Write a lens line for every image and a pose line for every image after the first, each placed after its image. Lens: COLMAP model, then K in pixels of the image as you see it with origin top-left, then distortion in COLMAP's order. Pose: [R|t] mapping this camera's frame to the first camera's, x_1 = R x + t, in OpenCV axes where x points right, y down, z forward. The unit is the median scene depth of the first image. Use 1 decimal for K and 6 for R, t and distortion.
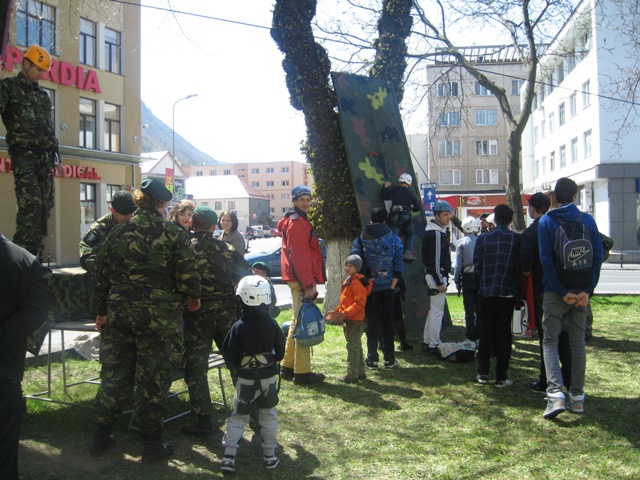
lens RADIAL K [[669.4, 0, 320.0], [0, 669.4, 240.0], [0, 0, 1]] dist [-0.129863, 0.044847]
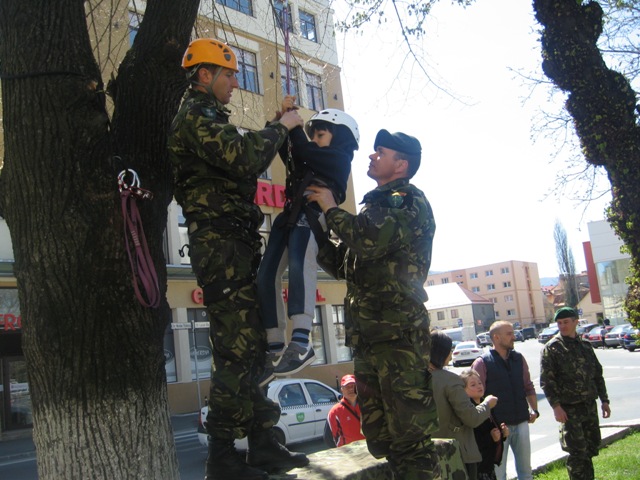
lens RADIAL K [[669.4, 0, 320.0], [0, 669.4, 240.0], [0, 0, 1]] dist [-0.129863, 0.044847]
pose [[0.942652, -0.140032, -0.302984, -0.107375], [0.088076, 0.979922, -0.178873, -0.018306], [0.321948, 0.141929, 0.936058, 0.253691]]
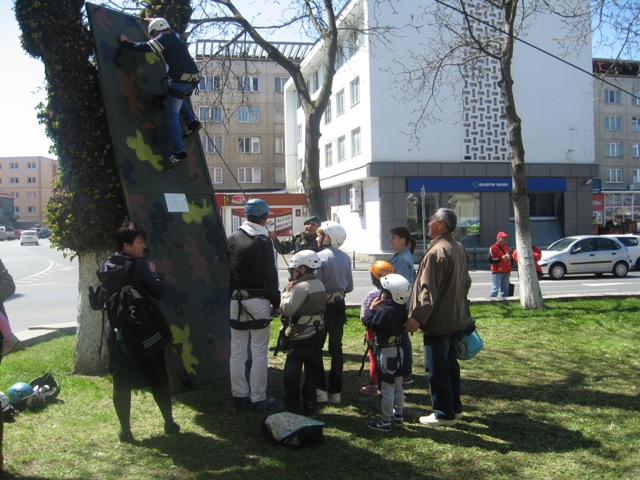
lens RADIAL K [[669.4, 0, 320.0], [0, 669.4, 240.0], [0, 0, 1]] dist [-0.129863, 0.044847]
pose [[0.935180, -0.011271, 0.353992, 0.002721], [0.011102, 0.999935, 0.002507, -0.010057], [-0.353998, 0.001585, 0.935245, 0.283422]]
